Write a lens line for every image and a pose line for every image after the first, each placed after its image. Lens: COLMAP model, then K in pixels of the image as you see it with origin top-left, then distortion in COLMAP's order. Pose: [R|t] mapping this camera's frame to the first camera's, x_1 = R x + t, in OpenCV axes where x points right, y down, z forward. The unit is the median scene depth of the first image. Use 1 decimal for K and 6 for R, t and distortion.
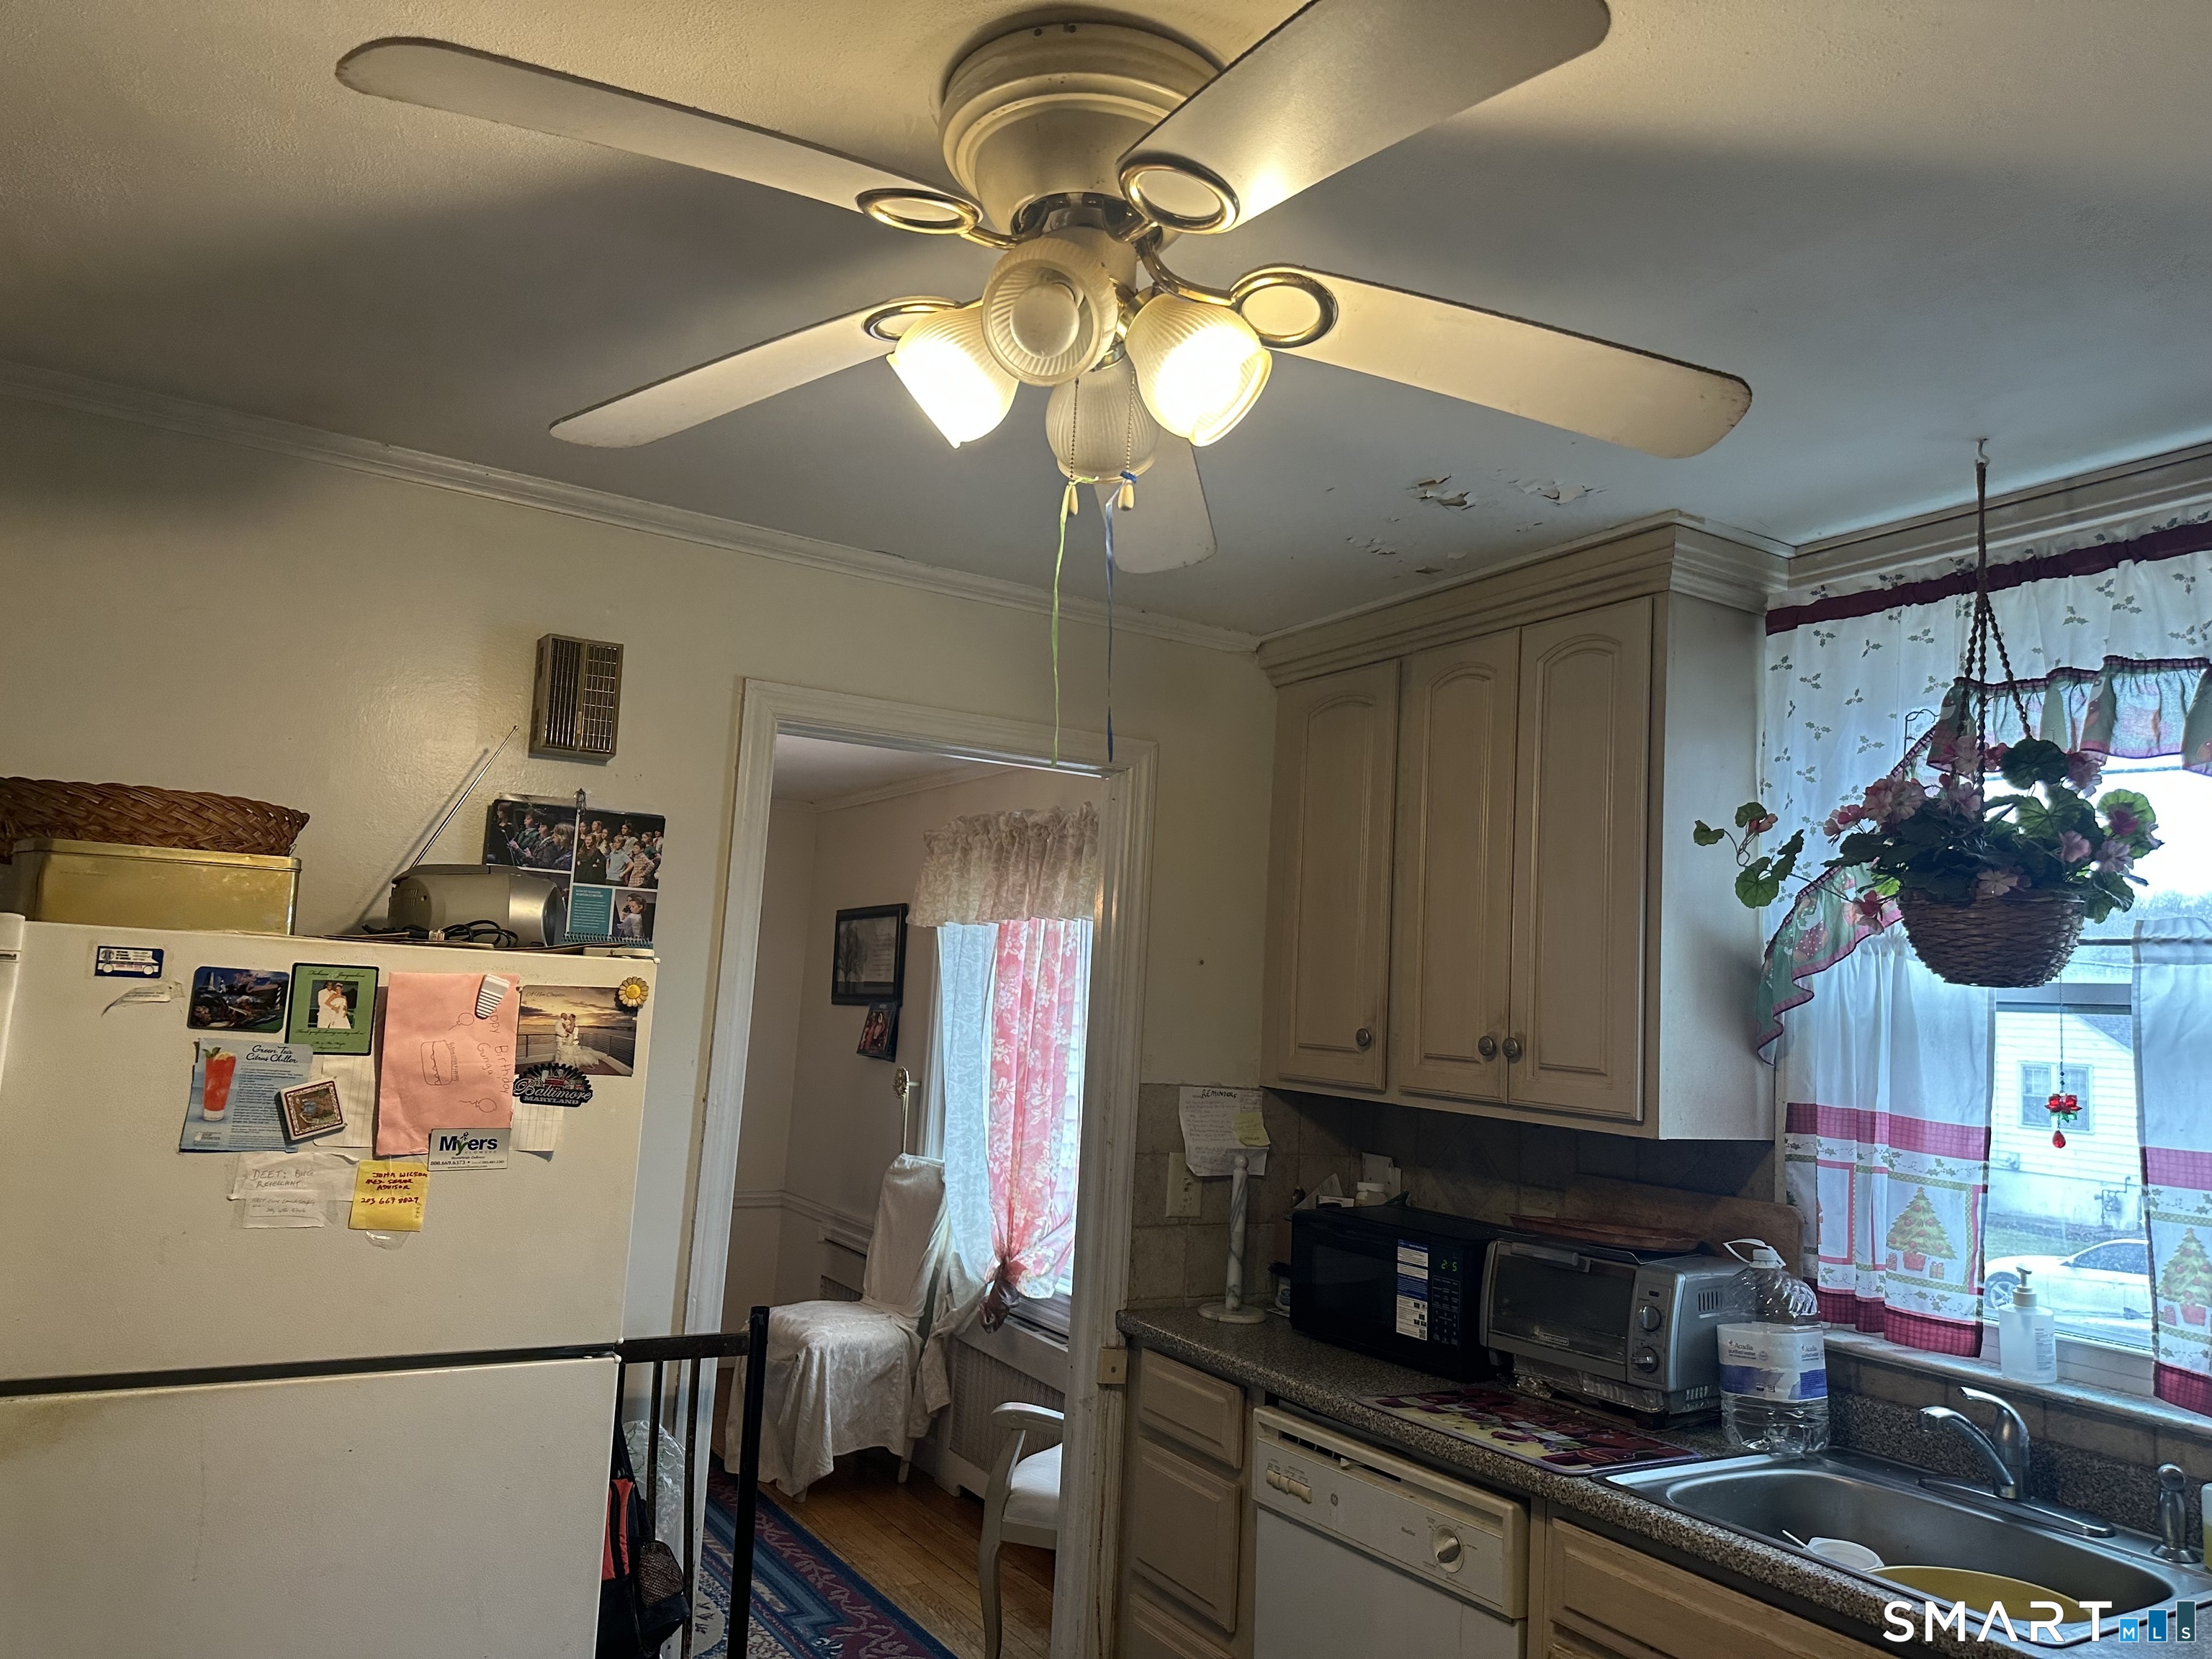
lens RADIAL K [[1544.8, 0, 1114.3], [0, 1544.8, 836.4], [0, 0, 1]] dist [0.022933, -0.031092]
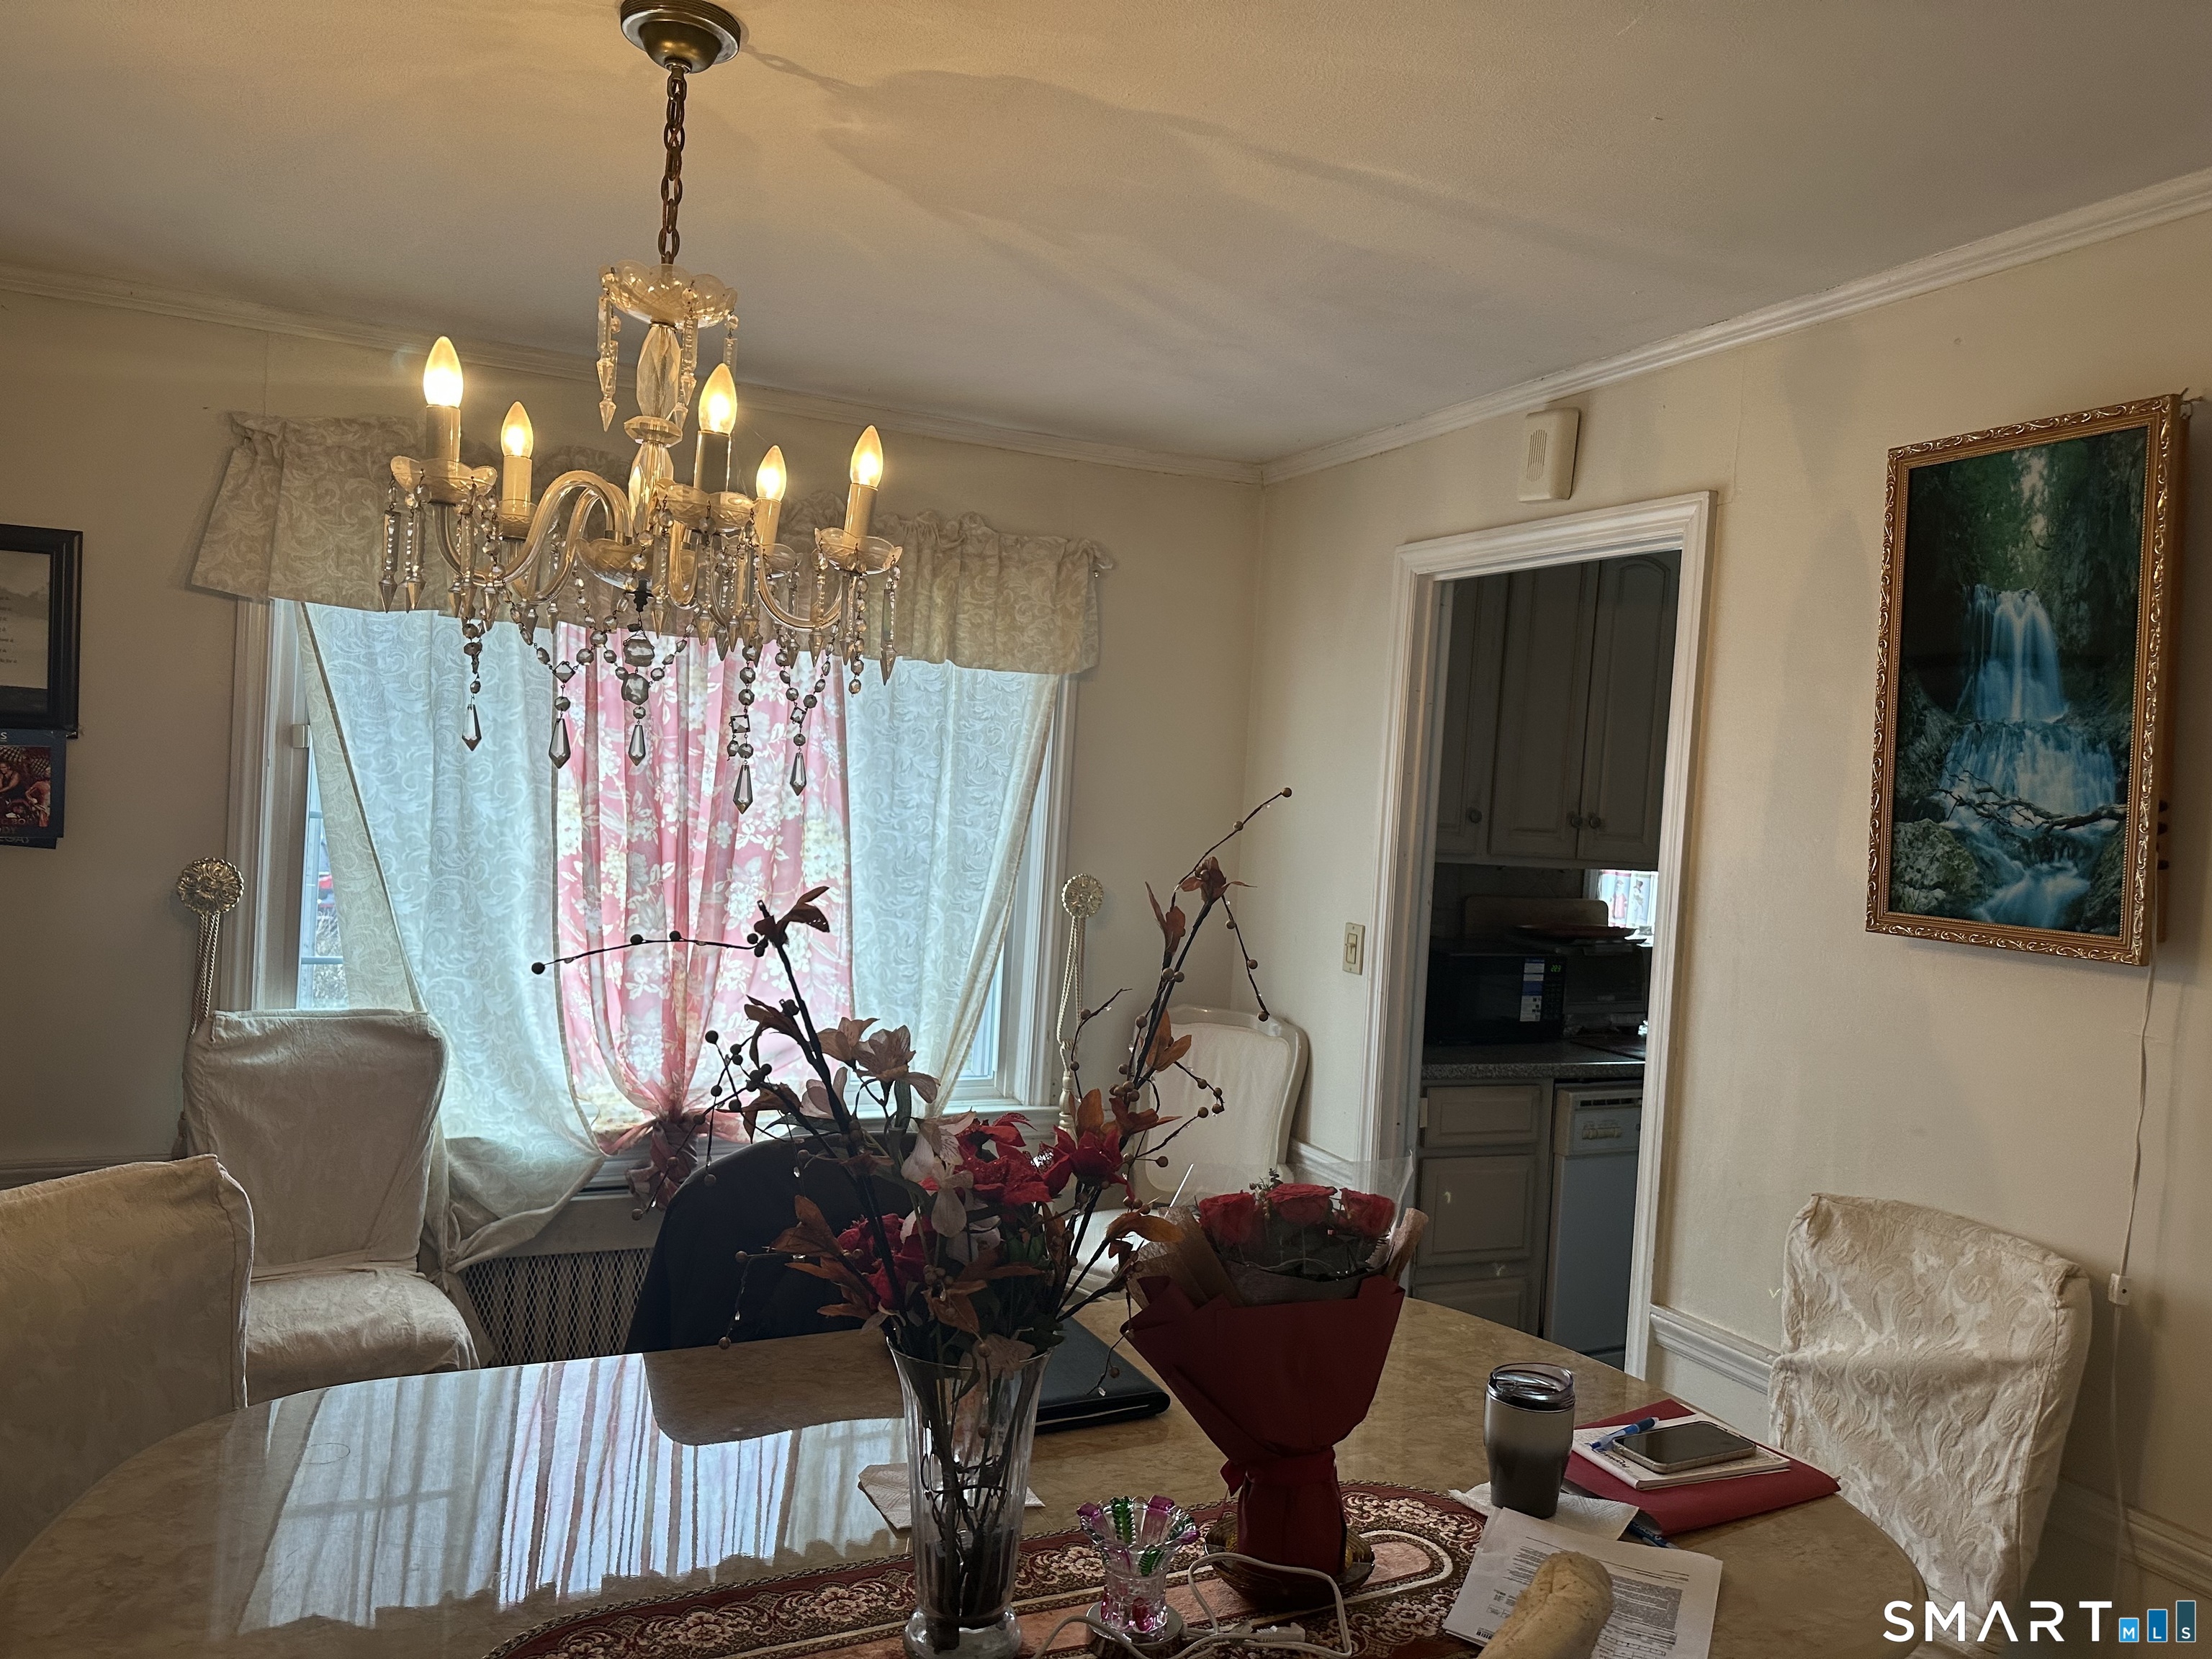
lens RADIAL K [[1544.8, 0, 1114.3], [0, 1544.8, 836.4], [0, 0, 1]] dist [0.022933, -0.031092]
pose [[0.105128, -0.086403, 0.990698, -1.246818], [-0.165486, 0.980808, 0.103101, 0.068408], [-0.980593, -0.174786, 0.088812, 1.266550]]
